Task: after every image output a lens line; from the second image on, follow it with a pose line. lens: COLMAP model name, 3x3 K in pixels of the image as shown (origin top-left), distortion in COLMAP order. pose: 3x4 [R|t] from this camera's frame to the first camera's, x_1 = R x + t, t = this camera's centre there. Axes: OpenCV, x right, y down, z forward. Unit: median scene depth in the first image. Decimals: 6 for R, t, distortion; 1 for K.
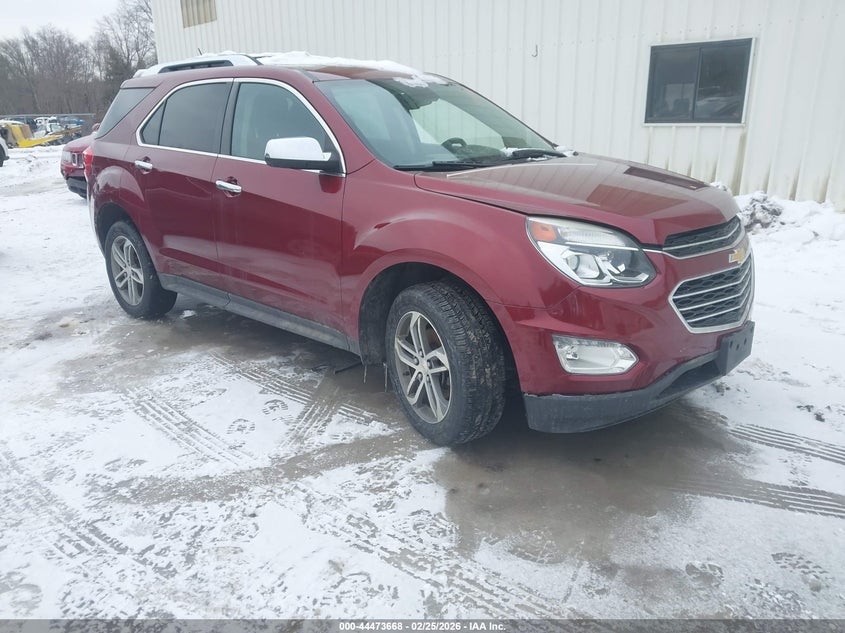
lens RADIAL K [[674.5, 0, 422.5], [0, 674.5, 316.5], [0, 0, 1]] dist [-0.000986, -0.002022]
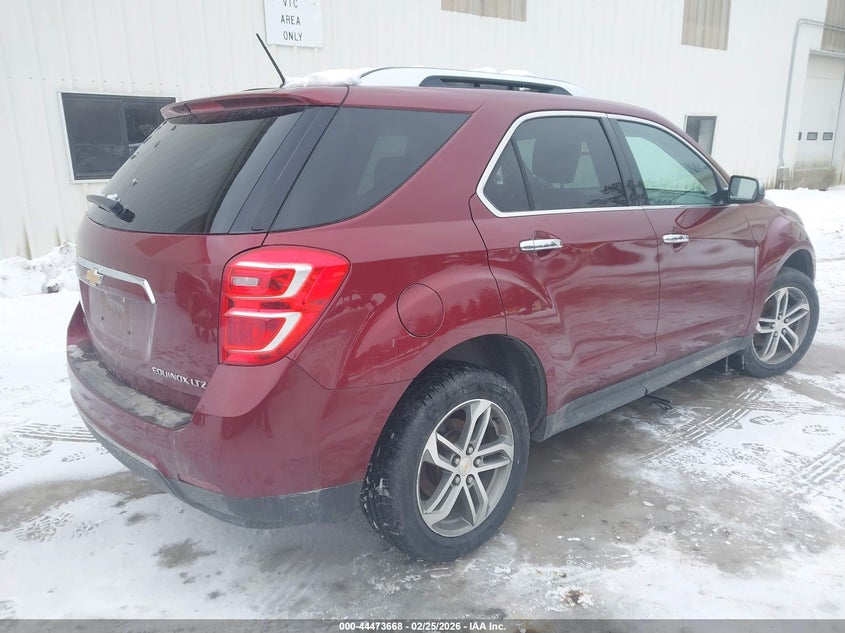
lens RADIAL K [[653.7, 0, 422.5], [0, 653.7, 316.5], [0, 0, 1]] dist [-0.004072, -0.000255]
pose [[0.104139, -0.231807, 0.967171, -1.111554], [0.307795, 0.932229, 0.190290, -0.346917], [-0.945736, 0.277874, 0.168431, 1.154851]]
